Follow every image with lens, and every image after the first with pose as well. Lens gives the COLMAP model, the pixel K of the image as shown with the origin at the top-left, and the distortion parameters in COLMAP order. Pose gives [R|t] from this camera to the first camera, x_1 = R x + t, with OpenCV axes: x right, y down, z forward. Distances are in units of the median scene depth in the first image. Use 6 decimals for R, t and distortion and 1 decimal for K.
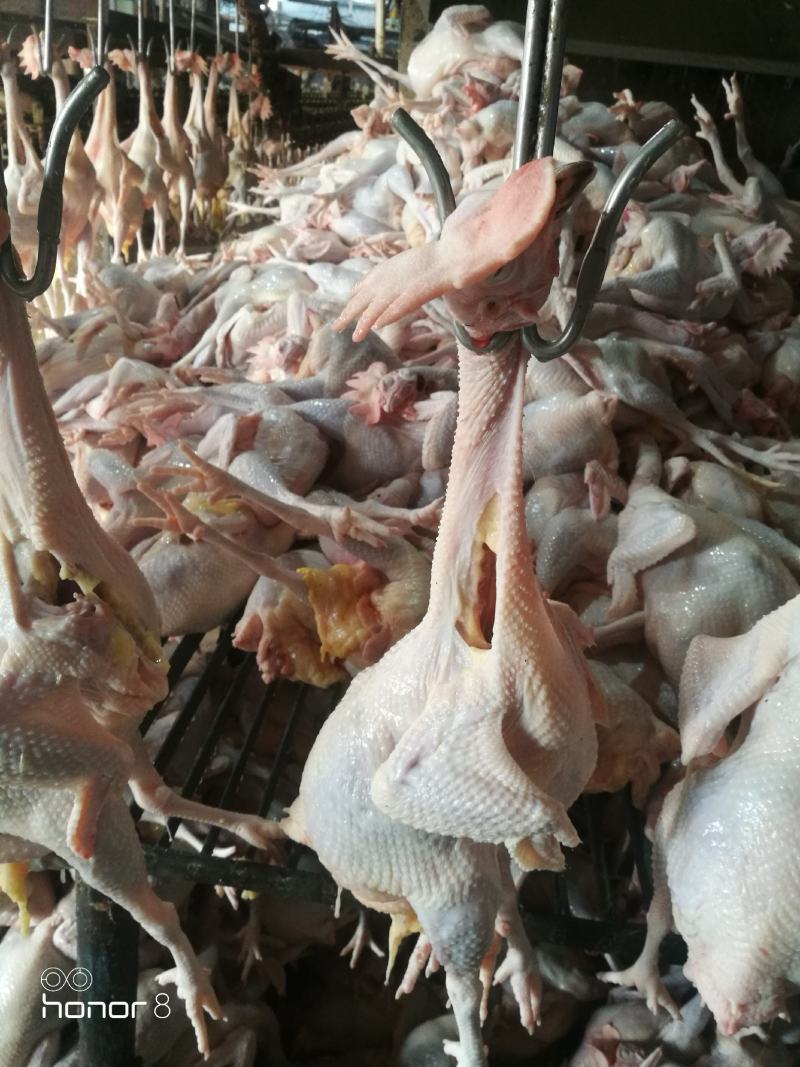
lens RADIAL K [[909.2, 0, 444.6], [0, 909.2, 540.7], [0, 0, 1]] dist [-0.002635, 0.003778]
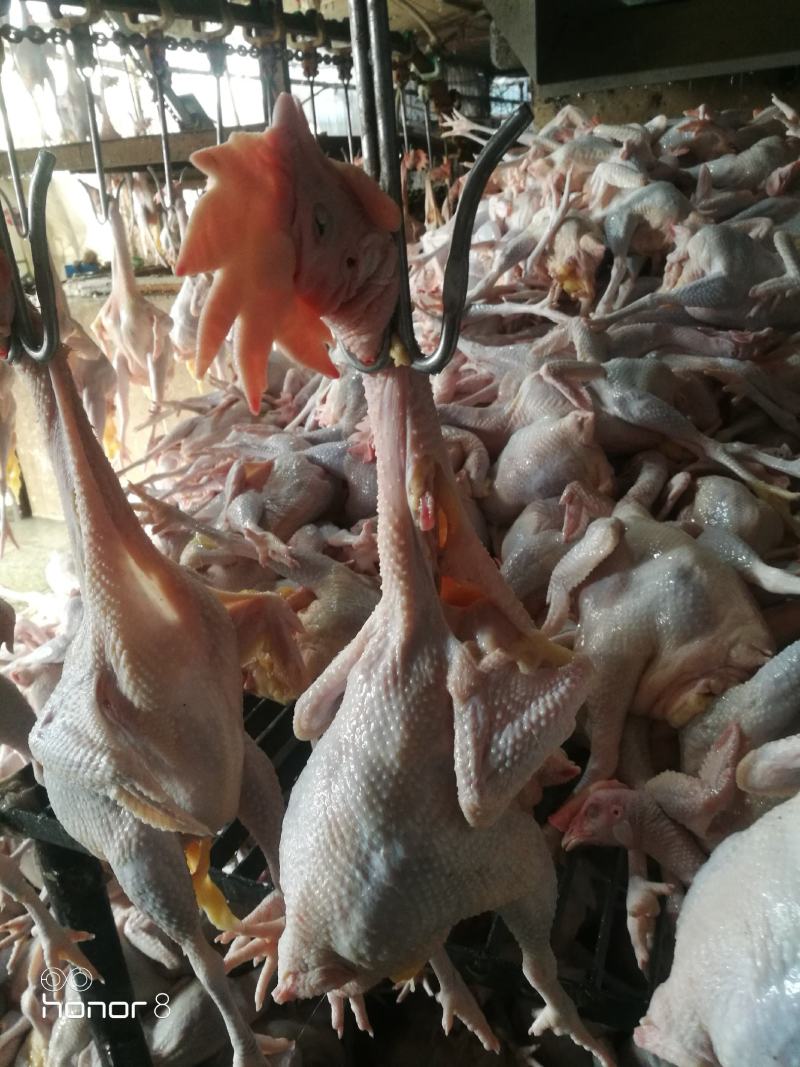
lens RADIAL K [[917.6, 0, 400.0], [0, 917.6, 533.5], [0, 0, 1]] dist [-0.004228, 0.016334]
pose [[0.923551, -0.045839, -0.380726, 0.347626], [0.013551, 0.996111, -0.087061, 0.047802], [0.383236, 0.075246, 0.920580, 0.030150]]
